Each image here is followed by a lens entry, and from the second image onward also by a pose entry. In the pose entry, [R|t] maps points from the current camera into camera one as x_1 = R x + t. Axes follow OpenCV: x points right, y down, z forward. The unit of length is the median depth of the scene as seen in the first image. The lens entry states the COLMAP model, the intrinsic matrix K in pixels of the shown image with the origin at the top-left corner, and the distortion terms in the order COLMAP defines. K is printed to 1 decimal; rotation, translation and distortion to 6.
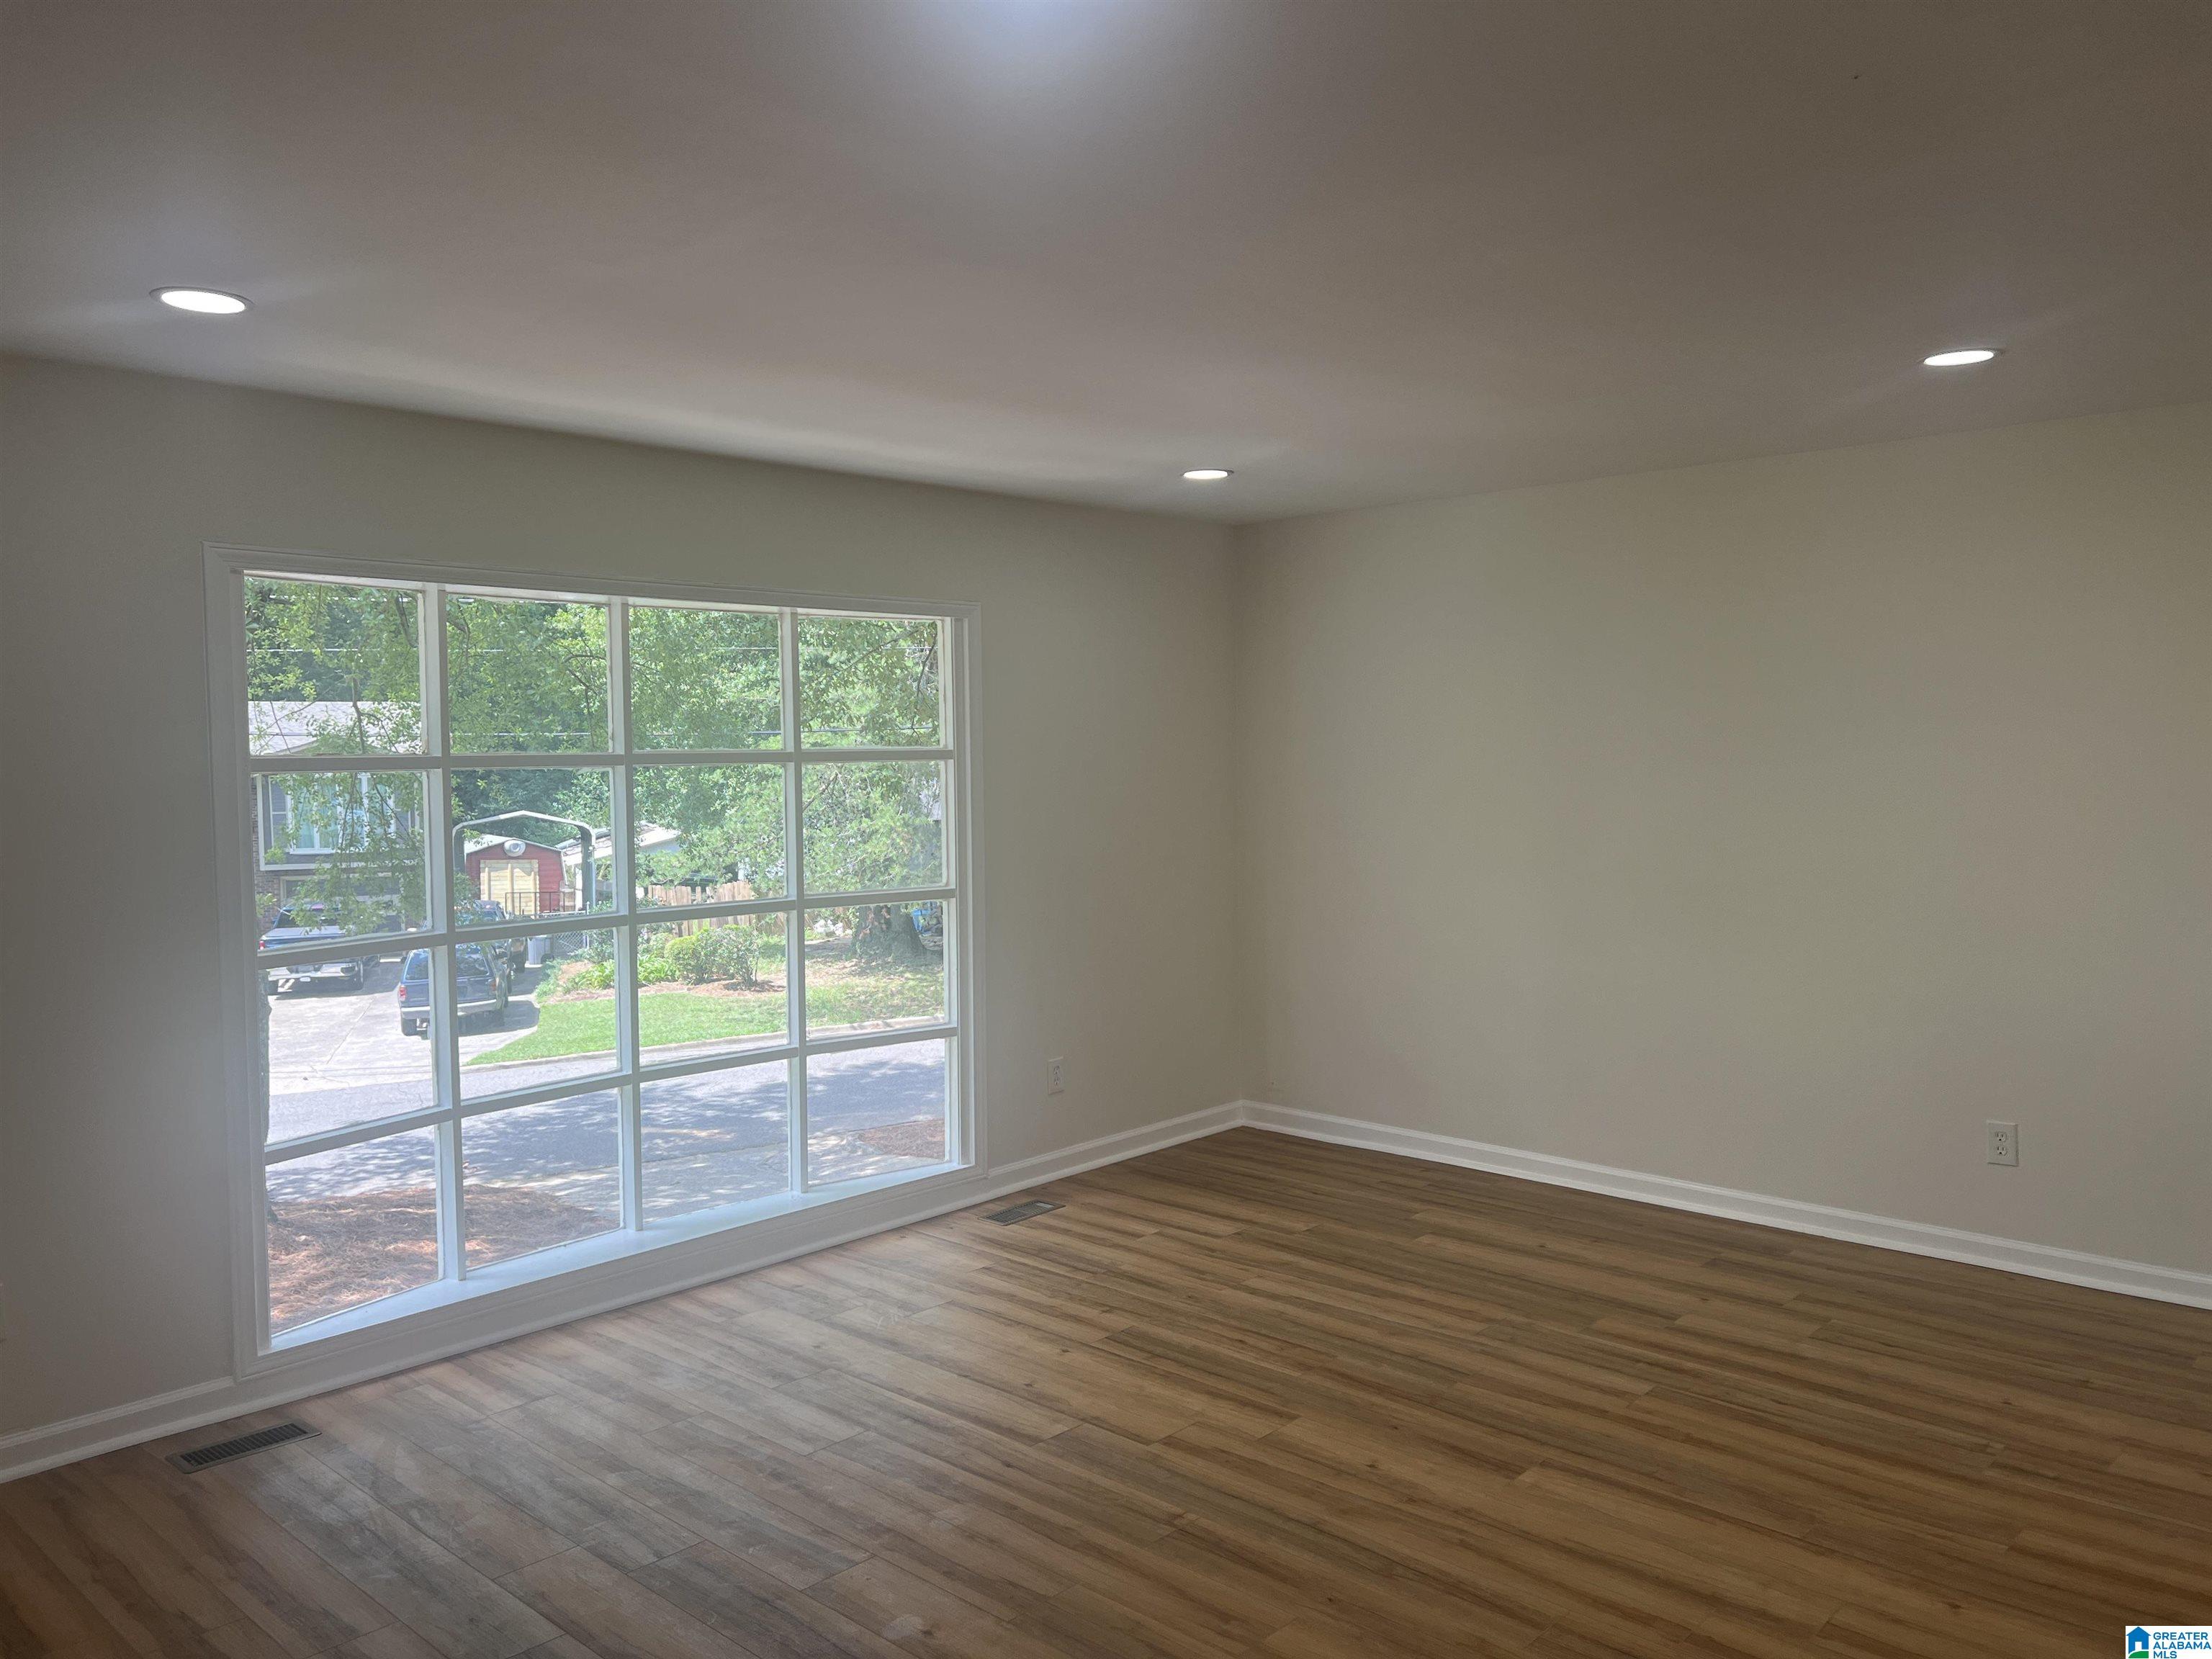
lens RADIAL K [[1664.4, 0, 1106.3], [0, 1664.4, 824.2], [0, 0, 1]] dist [0.015367, 0.002015]
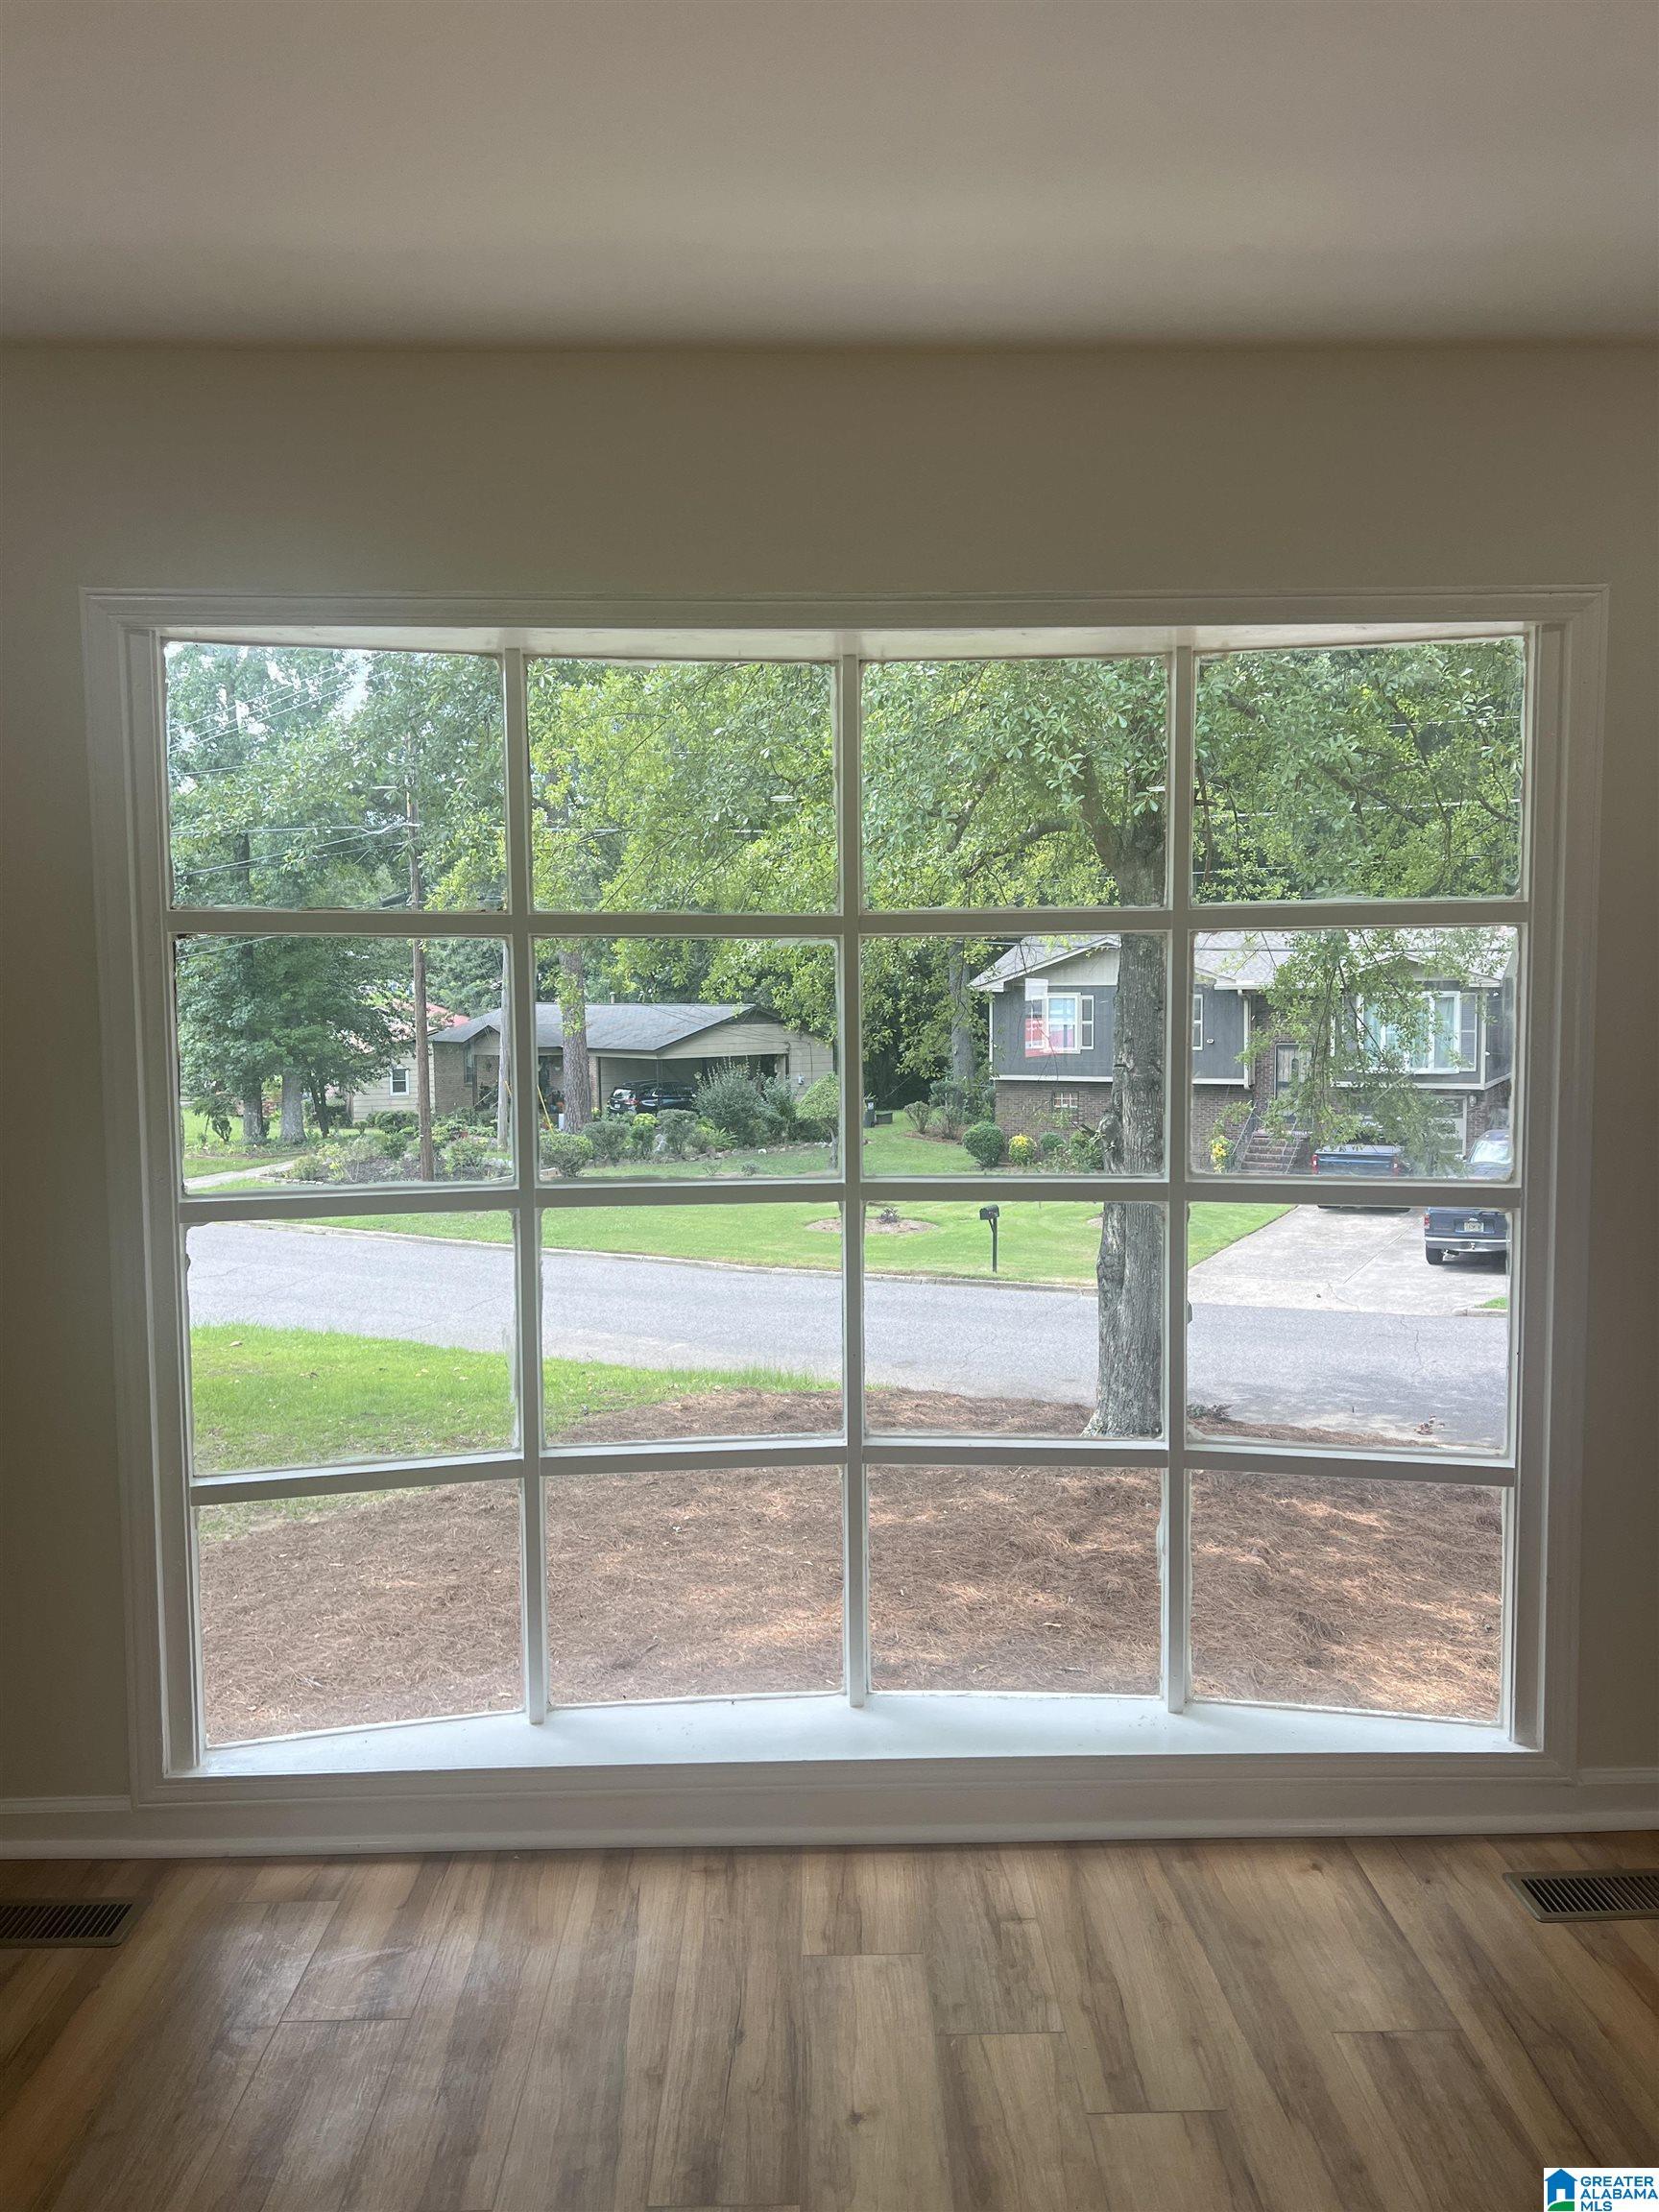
lens RADIAL K [[1664.4, 0, 831.1], [0, 1664.4, 1126.2], [0, 0, 1]] dist [0.015367, 0.002015]
pose [[0.695556, 0.069328, -0.715119, 0.135928], [-0.035163, 0.997426, 0.062496, -0.004022], [0.717611, -0.018324, 0.696203, 0.599819]]
